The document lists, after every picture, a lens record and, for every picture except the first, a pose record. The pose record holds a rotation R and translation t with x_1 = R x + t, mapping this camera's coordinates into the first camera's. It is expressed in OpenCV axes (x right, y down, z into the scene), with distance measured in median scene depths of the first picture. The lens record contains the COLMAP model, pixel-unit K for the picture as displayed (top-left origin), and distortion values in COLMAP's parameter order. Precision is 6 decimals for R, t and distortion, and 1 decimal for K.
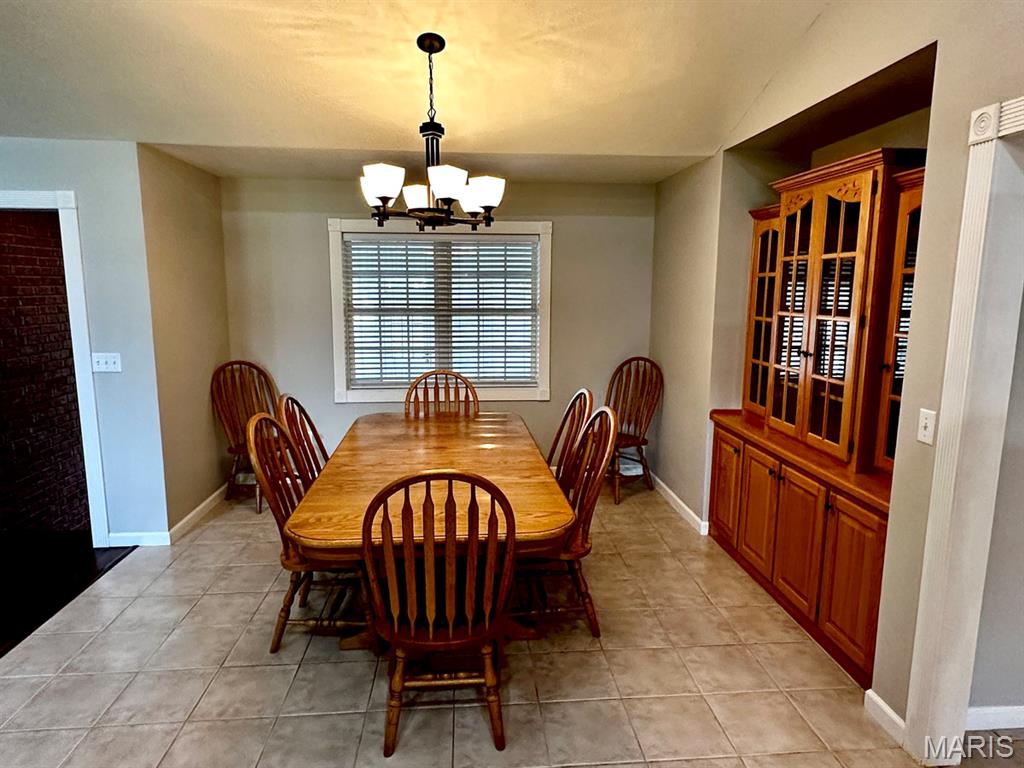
lens RADIAL K [[618.7, 0, 512.7], [0, 618.7, 382.9], [0, 0, 1]] dist [-0.004426, -0.000514]
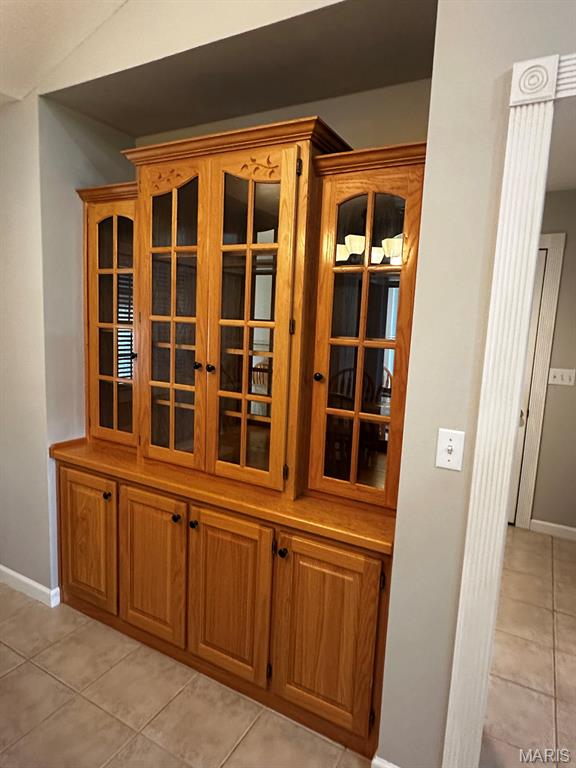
lens RADIAL K [[464.0, 0, 291.9], [0, 464.0, 385.1], [0, 0, 1]] dist [-0.004426, -0.000514]
pose [[0.553390, -0.091716, 0.827857, 0.023613], [0.083945, 0.995000, 0.054119, -0.043507], [-0.828681, 0.039546, 0.558322, 0.521327]]
